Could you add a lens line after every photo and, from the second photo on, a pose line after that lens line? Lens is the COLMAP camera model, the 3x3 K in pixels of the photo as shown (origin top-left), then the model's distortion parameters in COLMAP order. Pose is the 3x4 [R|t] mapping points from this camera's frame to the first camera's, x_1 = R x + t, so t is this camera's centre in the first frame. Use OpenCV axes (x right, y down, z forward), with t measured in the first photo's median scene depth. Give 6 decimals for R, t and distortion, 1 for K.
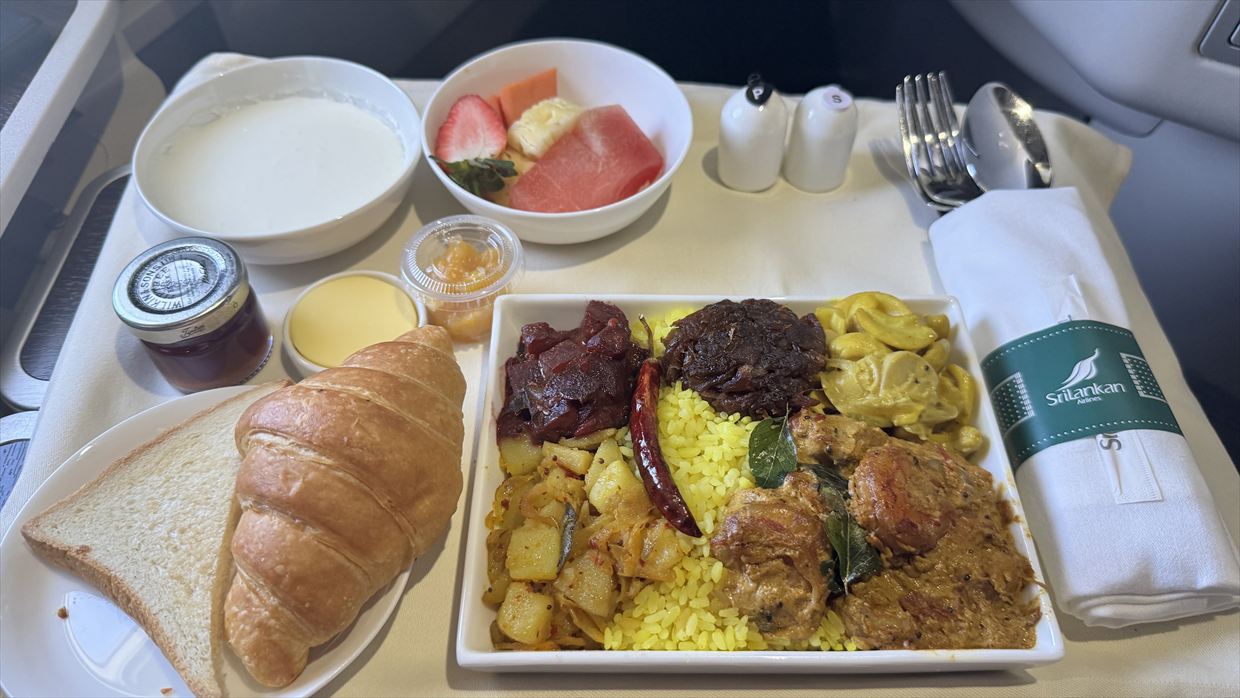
lens RADIAL K [[960.8, 0, 620.0], [0, 960.8, 349.0], [0, 0, 1]] dist [0.183847, -0.535796]
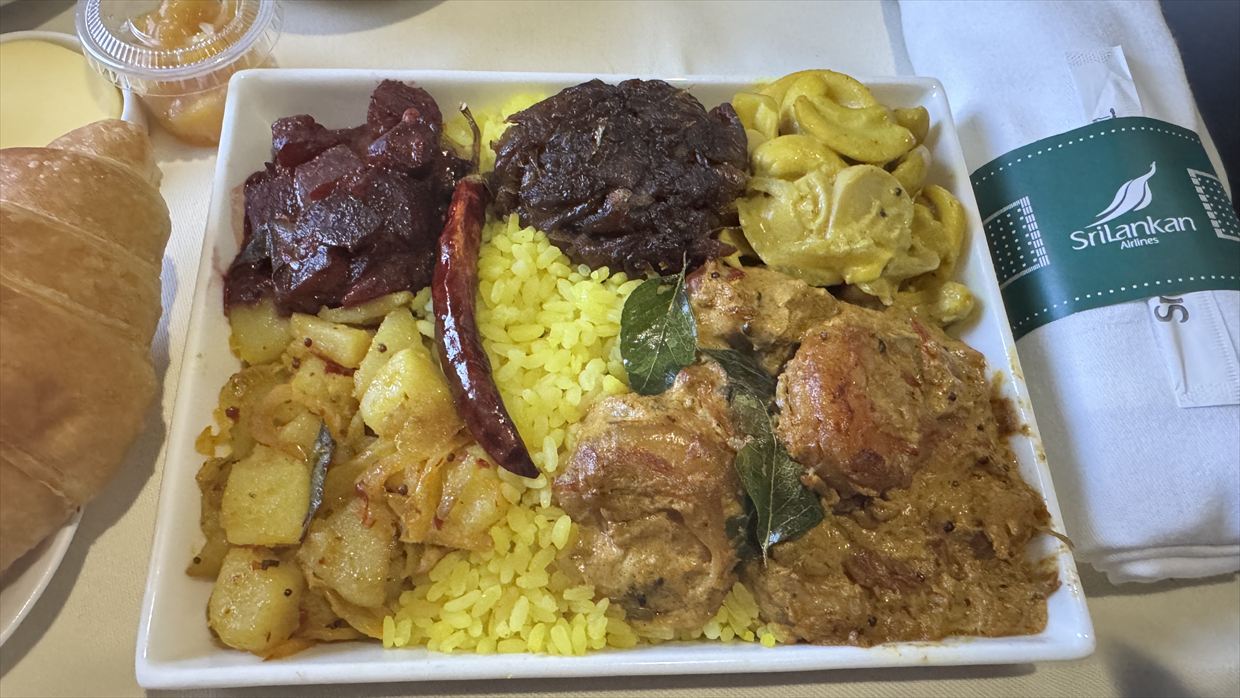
lens RADIAL K [[870.5, 0, 575.3], [0, 870.5, 347.8], [0, 0, 1]] dist [0.000984, -0.004062]
pose [[0.998958, -0.006072, 0.045232, 0.078377], [-0.004428, 0.973541, 0.228470, -0.011474], [-0.045422, -0.228432, 0.972500, 0.450571]]
